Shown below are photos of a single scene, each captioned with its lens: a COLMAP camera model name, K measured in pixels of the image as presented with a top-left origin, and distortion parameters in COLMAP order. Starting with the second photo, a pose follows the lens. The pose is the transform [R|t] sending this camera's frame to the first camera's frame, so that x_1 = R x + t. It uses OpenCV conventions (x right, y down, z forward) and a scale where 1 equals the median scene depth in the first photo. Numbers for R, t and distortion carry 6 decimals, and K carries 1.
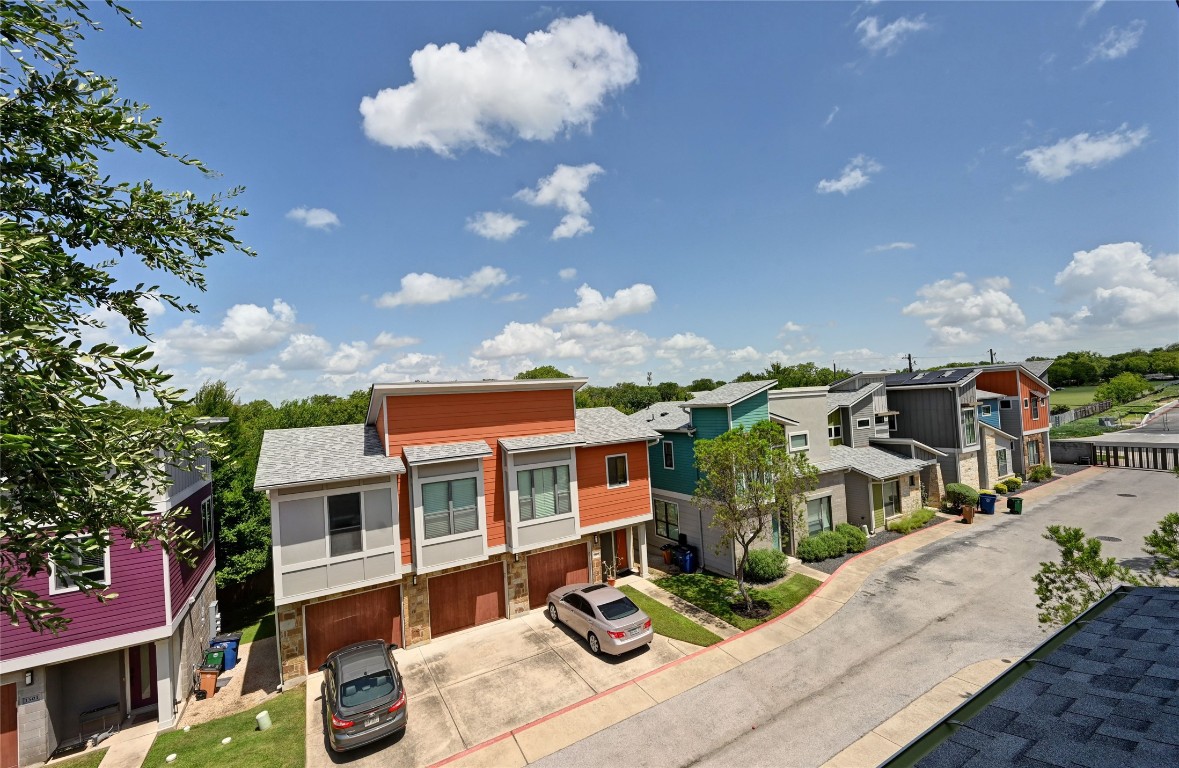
lens RADIAL K [[484.7, 0, 597.0], [0, 484.7, 384.2], [0, 0, 1]] dist [-0.007261, 0.000137]
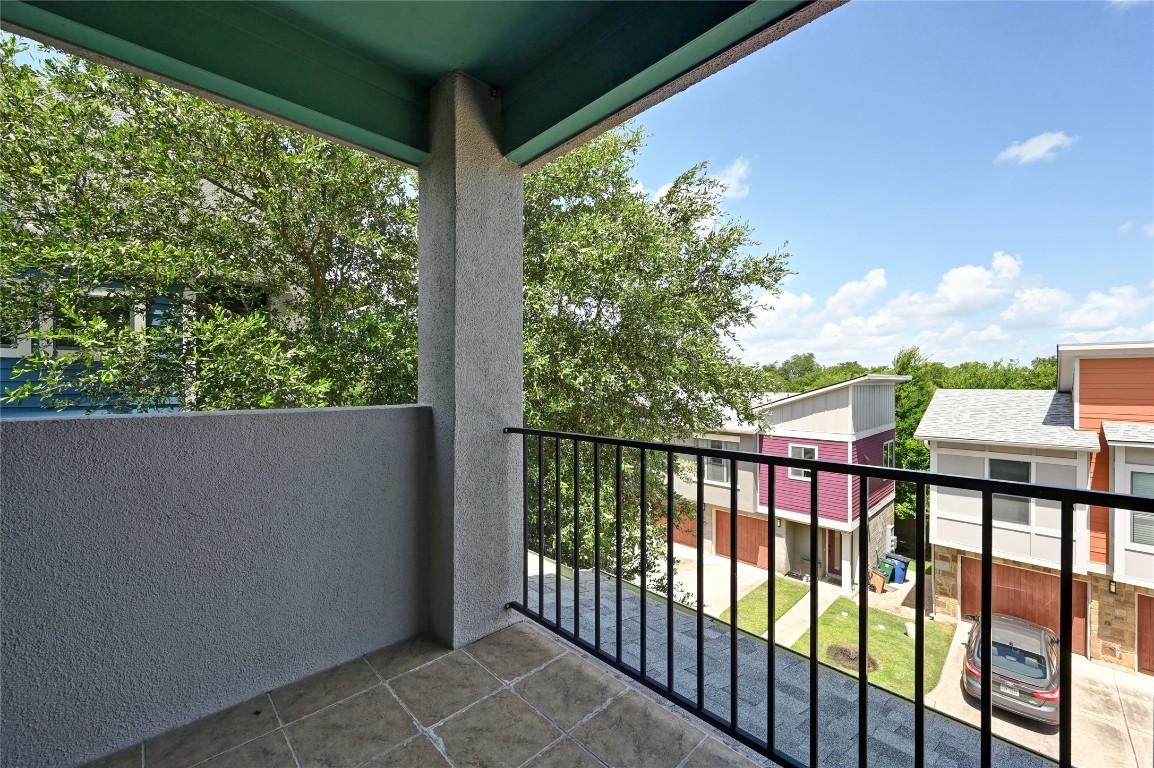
lens RADIAL K [[460.7, 0, 574.2], [0, 460.7, 385.4], [0, 0, 1]] dist [0.004067, 0.000427]
pose [[0.226605, 0.067127, -0.971671, 0.132661], [0.014693, 0.997273, 0.072322, 0.000083], [0.973876, -0.030665, 0.225001, -0.035460]]
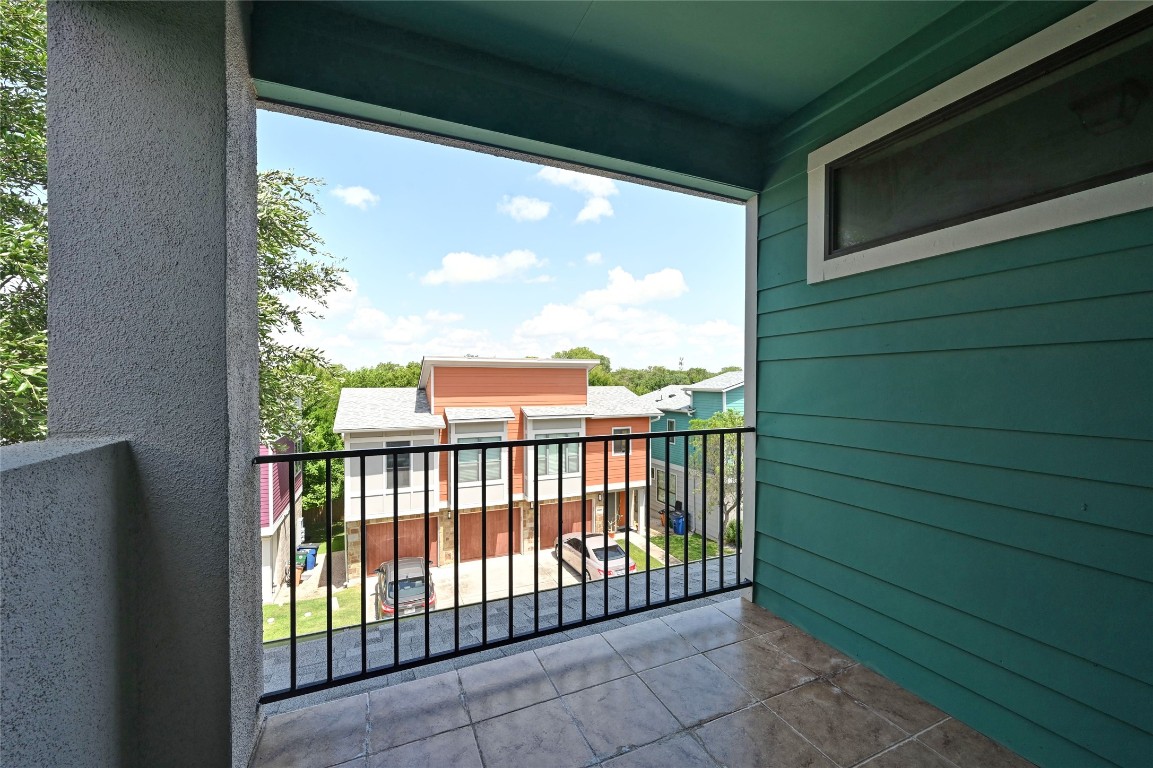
lens RADIAL K [[457.9, 0, 574.6], [0, 457.9, 378.9], [0, 0, 1]] dist [0.000723, 0.000298]
pose [[0.990245, 0.057098, -0.127098, 0.066377], [-0.052891, 0.997943, 0.036236, -0.004643], [0.128905, -0.029160, 0.991228, -0.109130]]
